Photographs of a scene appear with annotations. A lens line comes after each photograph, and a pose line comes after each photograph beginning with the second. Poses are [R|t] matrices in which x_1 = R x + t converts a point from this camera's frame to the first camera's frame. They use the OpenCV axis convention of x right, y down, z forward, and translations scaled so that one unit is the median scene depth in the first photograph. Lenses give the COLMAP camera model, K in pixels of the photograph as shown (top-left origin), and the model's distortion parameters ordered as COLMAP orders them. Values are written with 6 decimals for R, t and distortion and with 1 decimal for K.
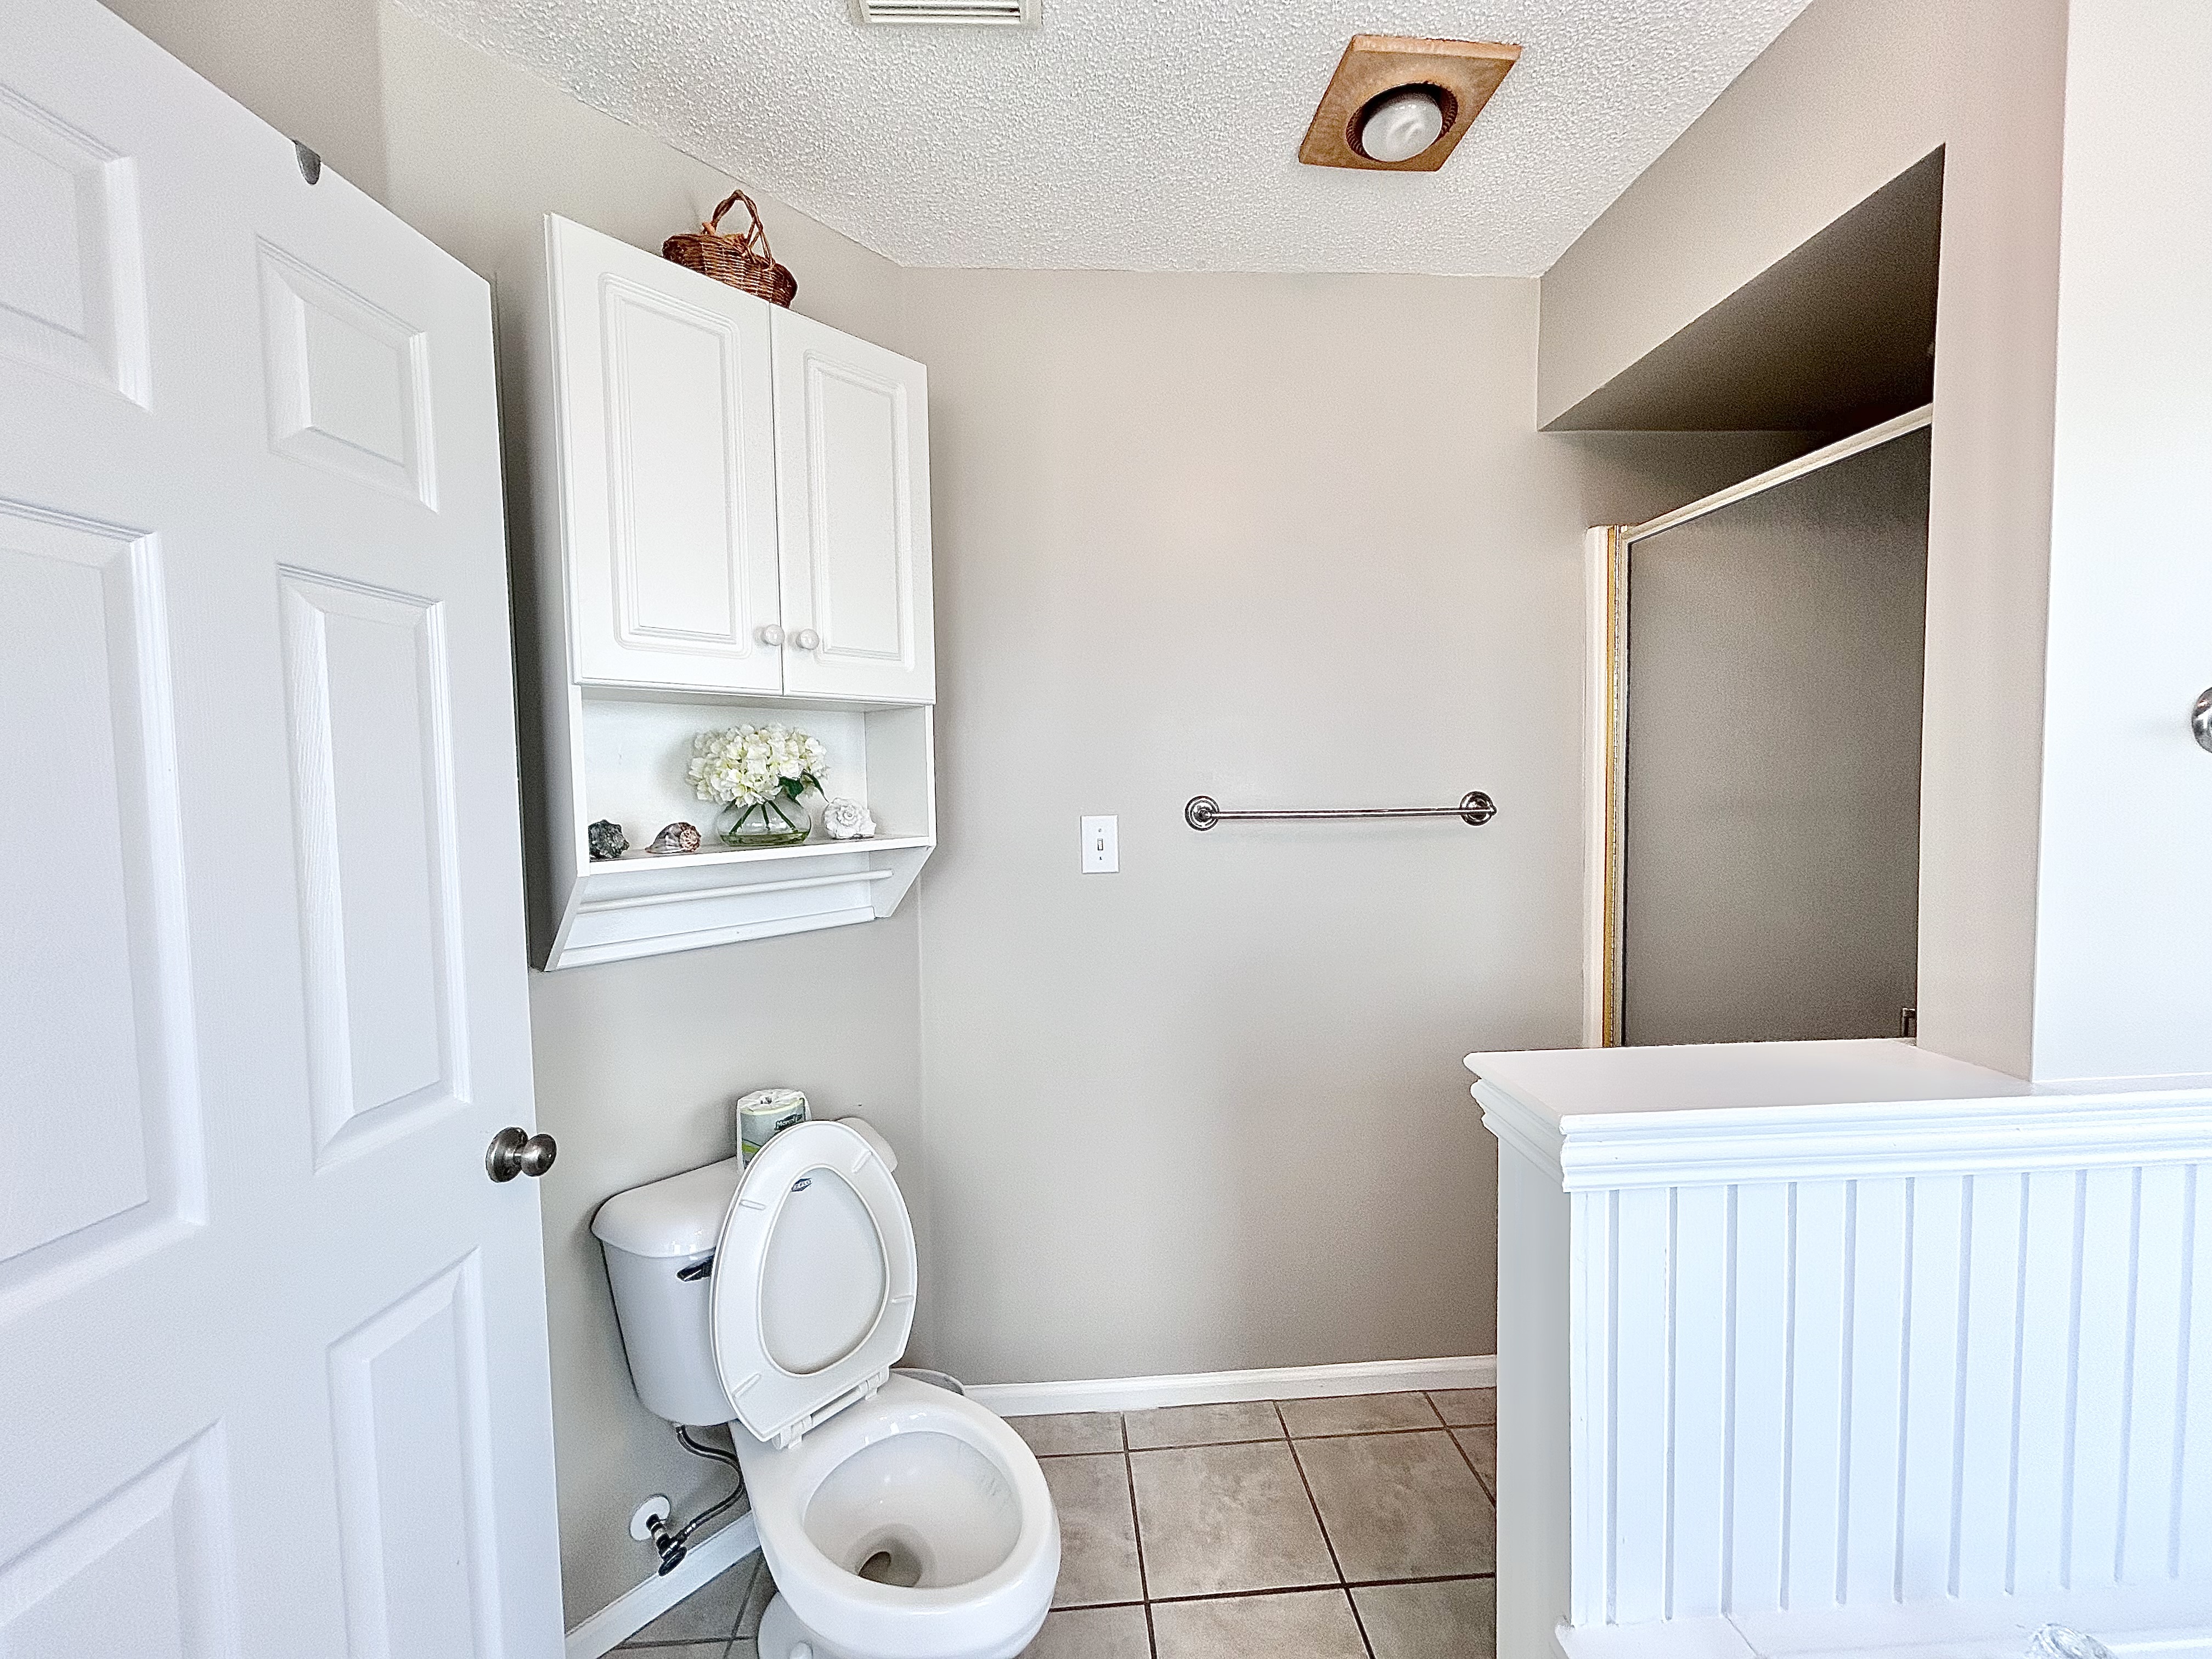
lens RADIAL K [[901.6, 0, 1093.3], [0, 901.6, 818.0], [0, 0, 1]] dist [0.000527, 0.000093]
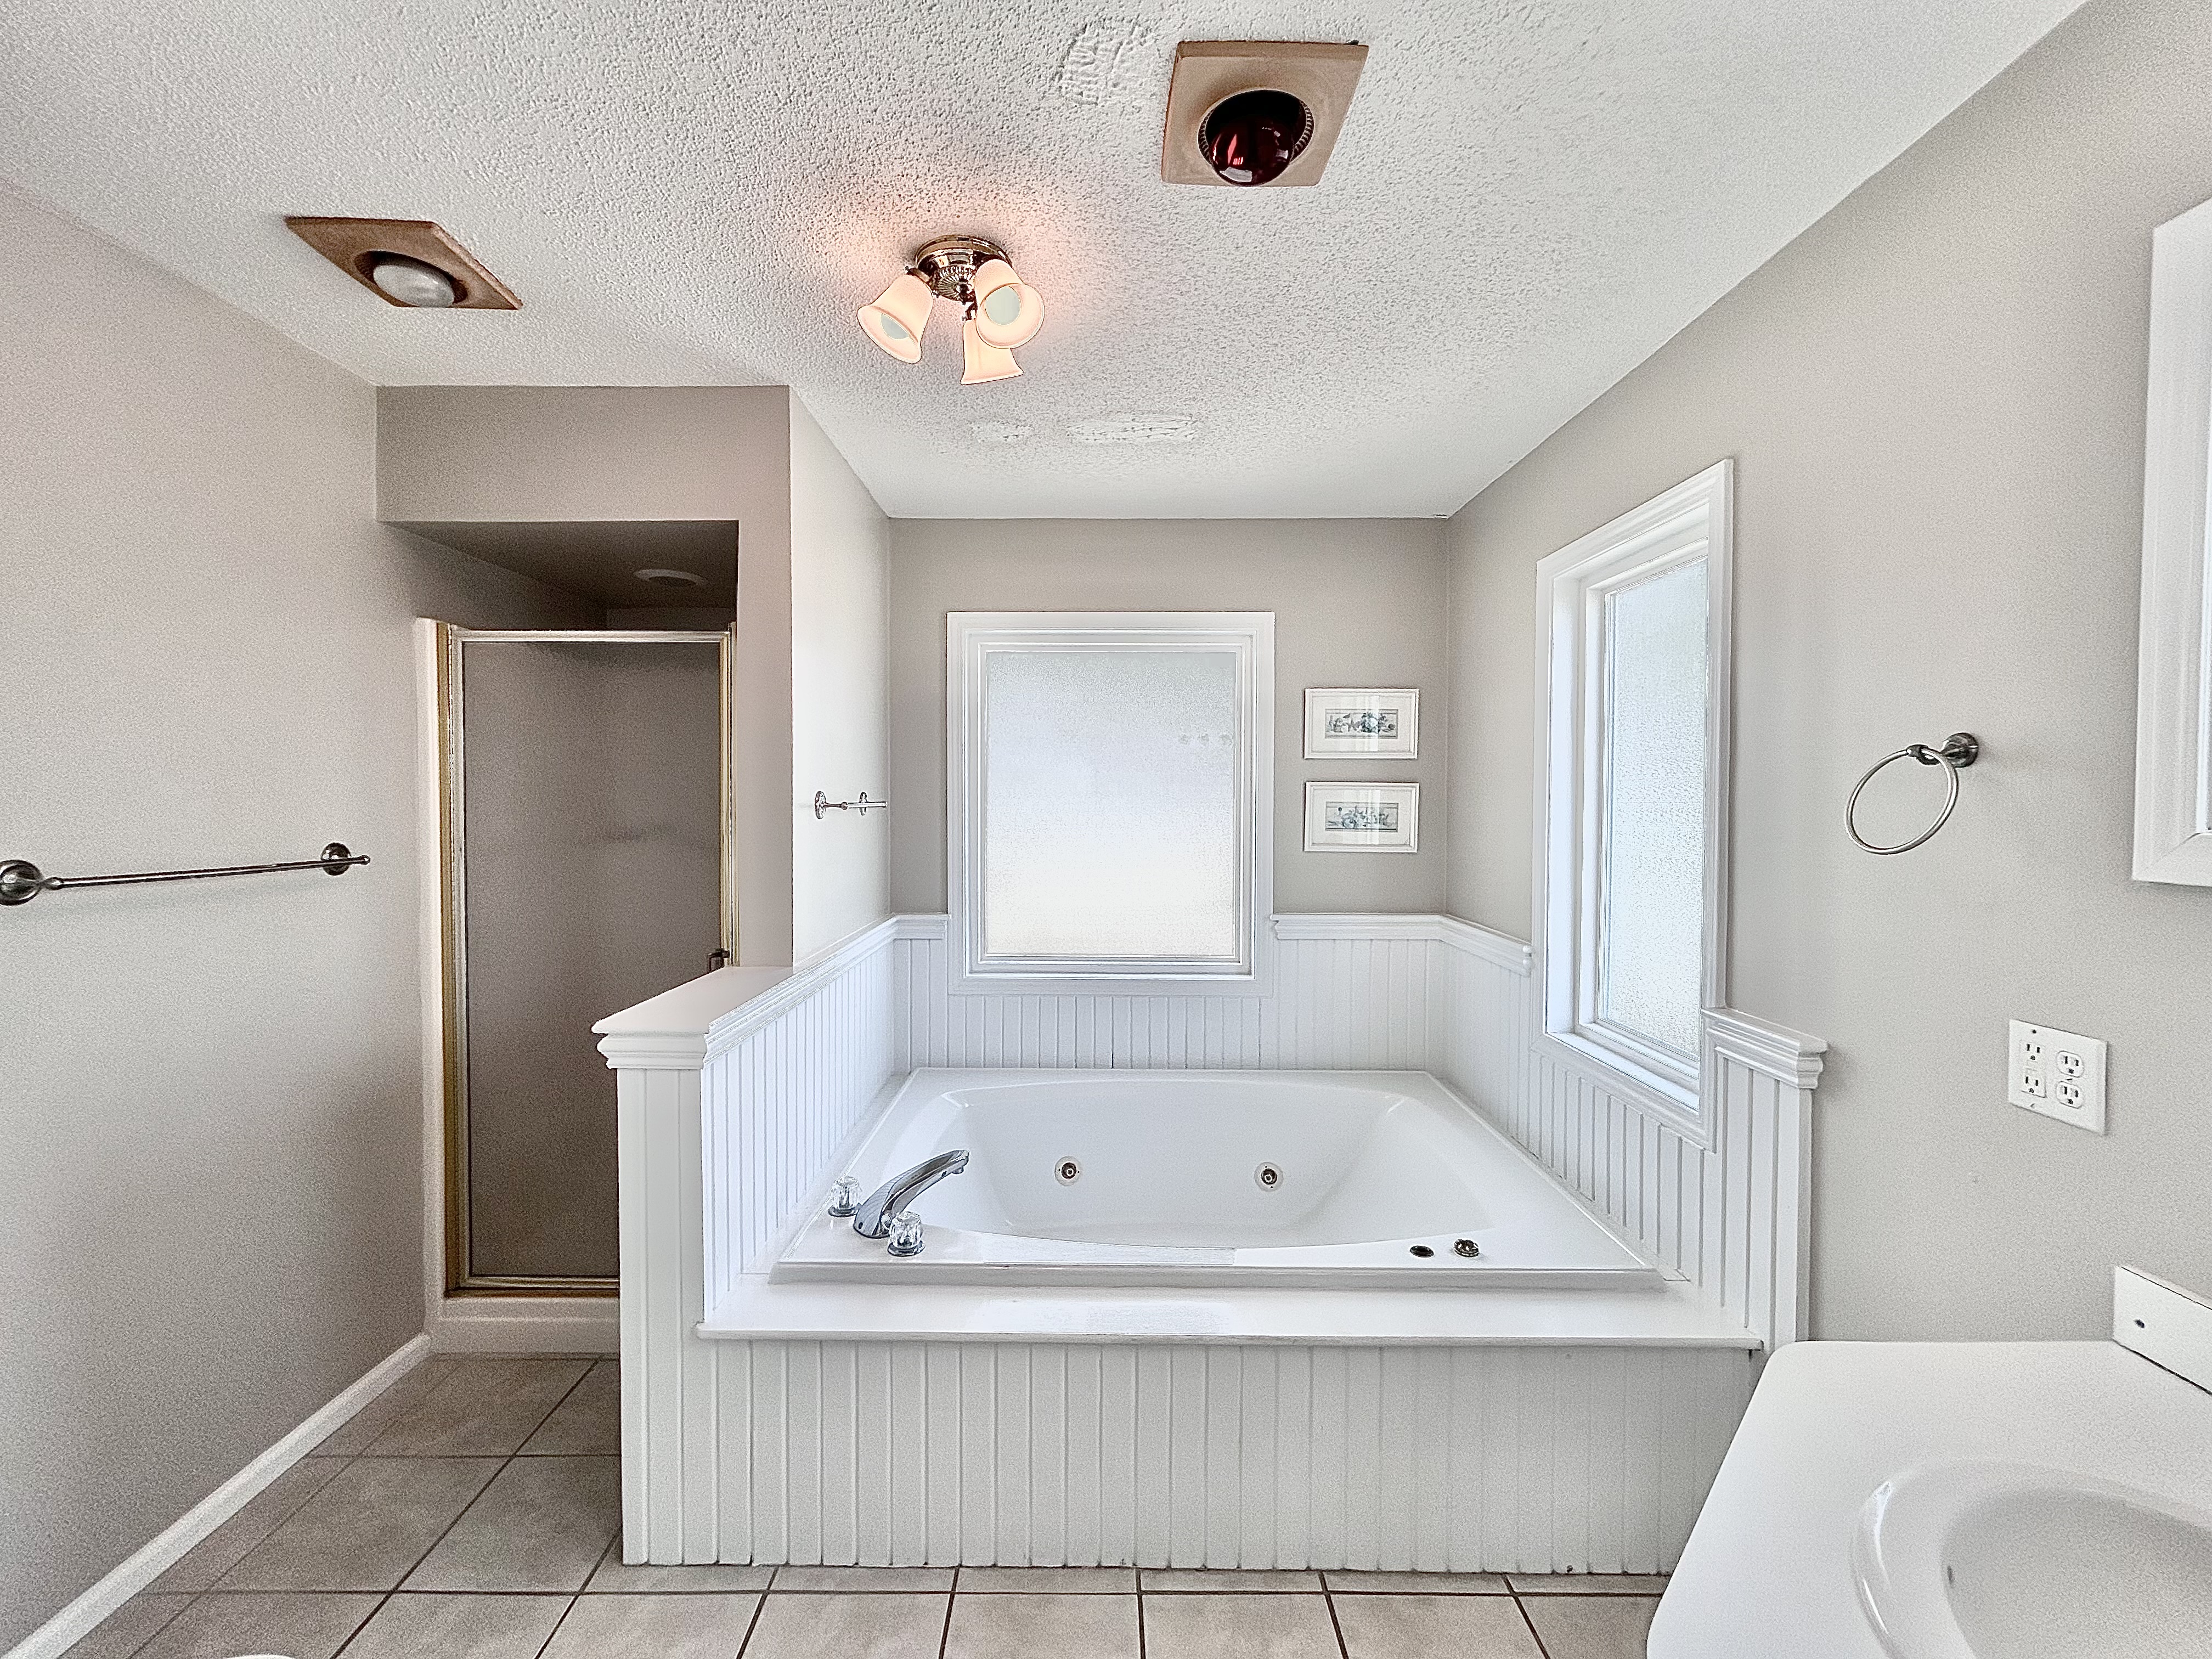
lens RADIAL K [[901.6, 0, 1093.3], [0, 901.6, 818.0], [0, 0, 1]] dist [0.000527, 0.000093]
pose [[0.076885, -0.004464, 0.997030, -0.579183], [0.046901, 0.998899, 0.000855, -0.019256], [-0.995936, 0.046695, 0.077010, 0.041819]]
